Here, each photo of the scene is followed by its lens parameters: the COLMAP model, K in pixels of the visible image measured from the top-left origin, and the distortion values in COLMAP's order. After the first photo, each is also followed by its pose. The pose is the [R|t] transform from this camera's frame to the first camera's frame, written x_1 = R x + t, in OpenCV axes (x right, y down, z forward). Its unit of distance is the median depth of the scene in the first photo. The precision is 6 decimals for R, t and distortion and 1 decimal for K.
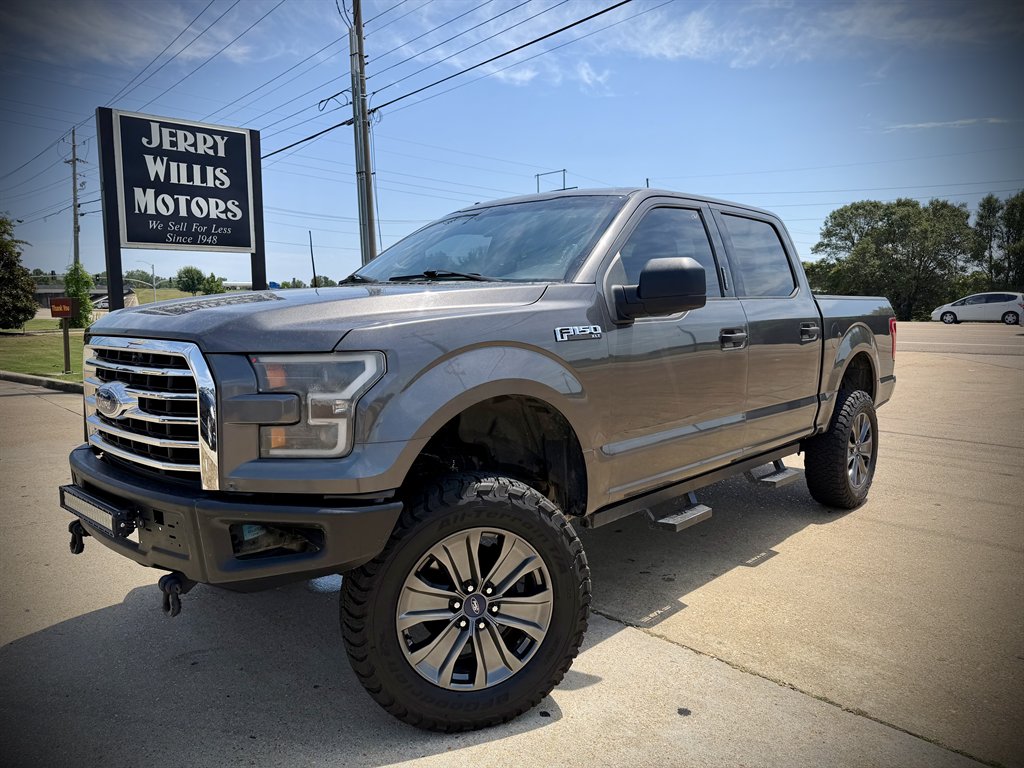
lens RADIAL K [[714.7, 0, 515.2], [0, 714.7, 380.9], [0, 0, 1]] dist [0.008511, -0.004012]
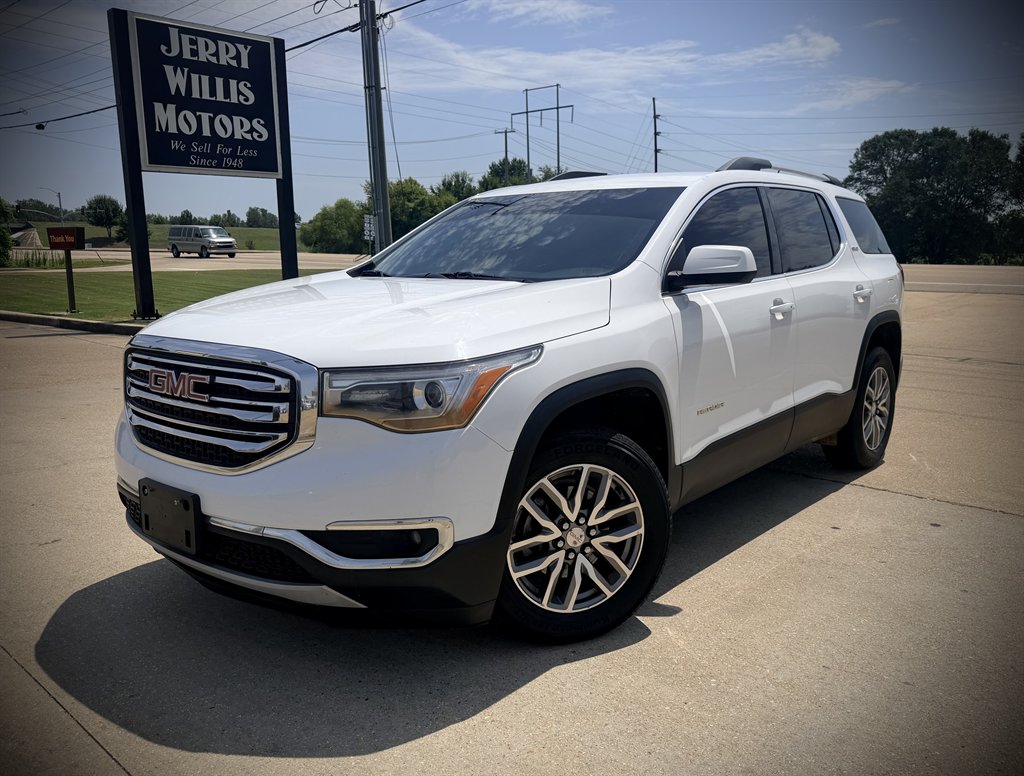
lens RADIAL K [[810.8, 0, 550.8], [0, 810.8, 408.4], [0, 0, 1]] dist [0.013278, -0.007599]
pose [[0.997461, -0.006643, 0.070903, -0.103982], [0.000082, 0.995746, 0.092141, 0.017313], [-0.071213, -0.091901, 0.993218, -0.079685]]
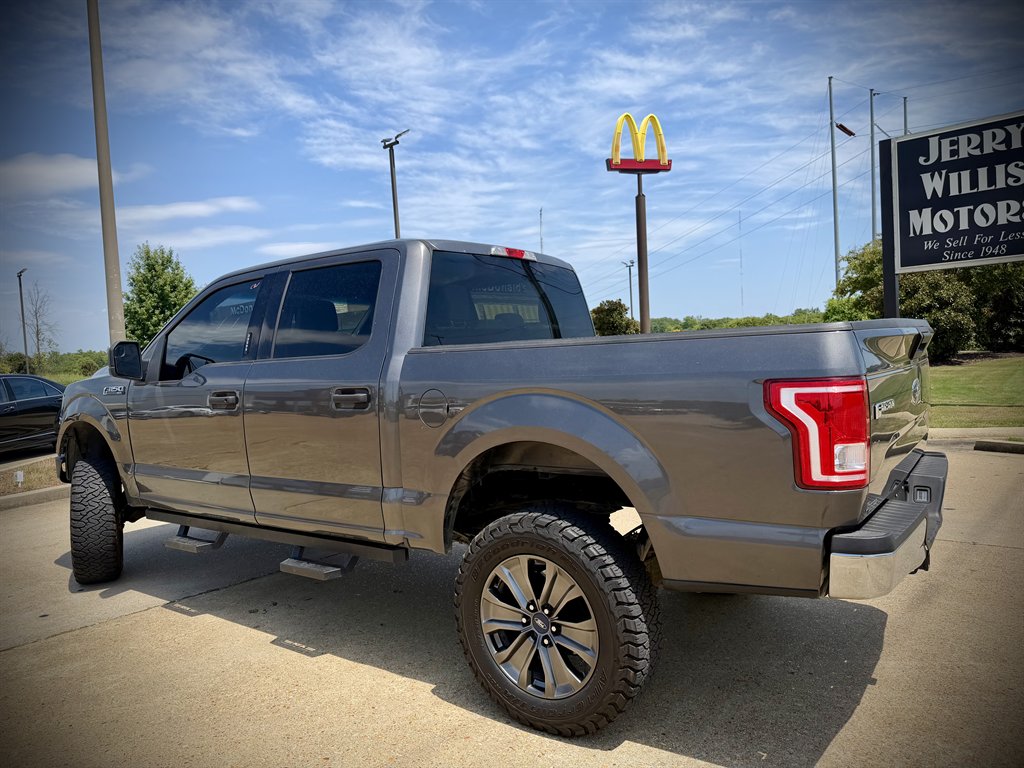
lens RADIAL K [[717.9, 0, 511.7], [0, 717.9, 385.7], [0, 0, 1]] dist [0.002059, 0.002114]
pose [[0.139149, 0.045980, -0.989203, 0.353761], [-0.055506, 0.997713, 0.038568, -0.036622], [0.988715, 0.049540, 0.141383, 0.314909]]
